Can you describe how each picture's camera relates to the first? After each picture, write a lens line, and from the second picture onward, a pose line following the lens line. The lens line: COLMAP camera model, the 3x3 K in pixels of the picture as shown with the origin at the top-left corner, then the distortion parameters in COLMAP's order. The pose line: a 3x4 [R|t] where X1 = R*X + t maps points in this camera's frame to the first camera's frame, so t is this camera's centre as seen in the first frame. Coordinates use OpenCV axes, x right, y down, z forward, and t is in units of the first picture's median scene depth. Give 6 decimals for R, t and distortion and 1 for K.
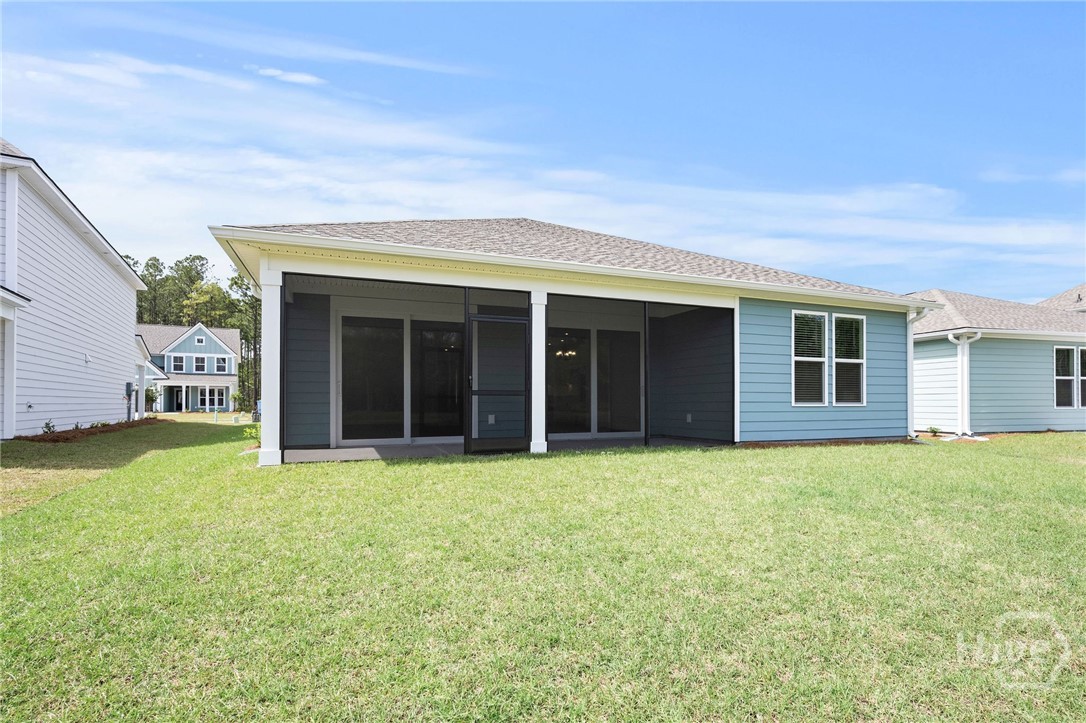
lens RADIAL K [[539.9, 0, 481.9], [0, 539.9, 404.2], [0, 0, 1]] dist [-0.003819, 0.000483]
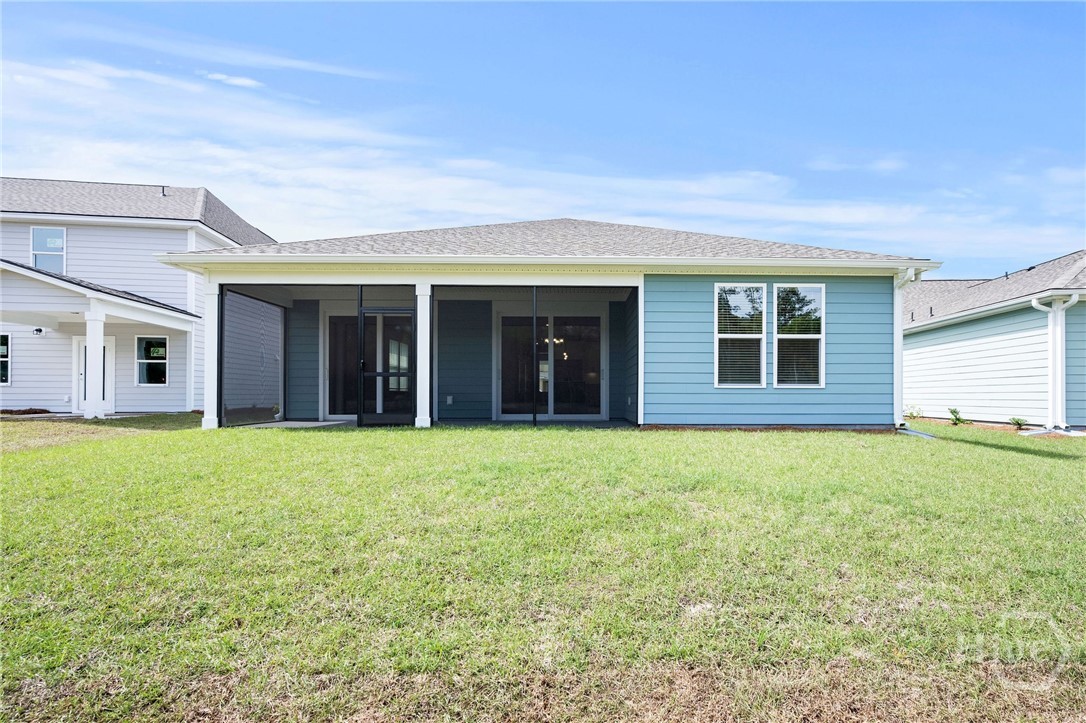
lens RADIAL K [[469.0, 0, 518.1], [0, 469.0, 393.9], [0, 0, 1]] dist [-0.000098, 0.001130]
pose [[0.938509, 0.004779, -0.345221, 0.529114], [-0.005799, 0.999981, -0.001921, 0.017795], [0.345205, 0.003805, 0.938520, 0.127539]]
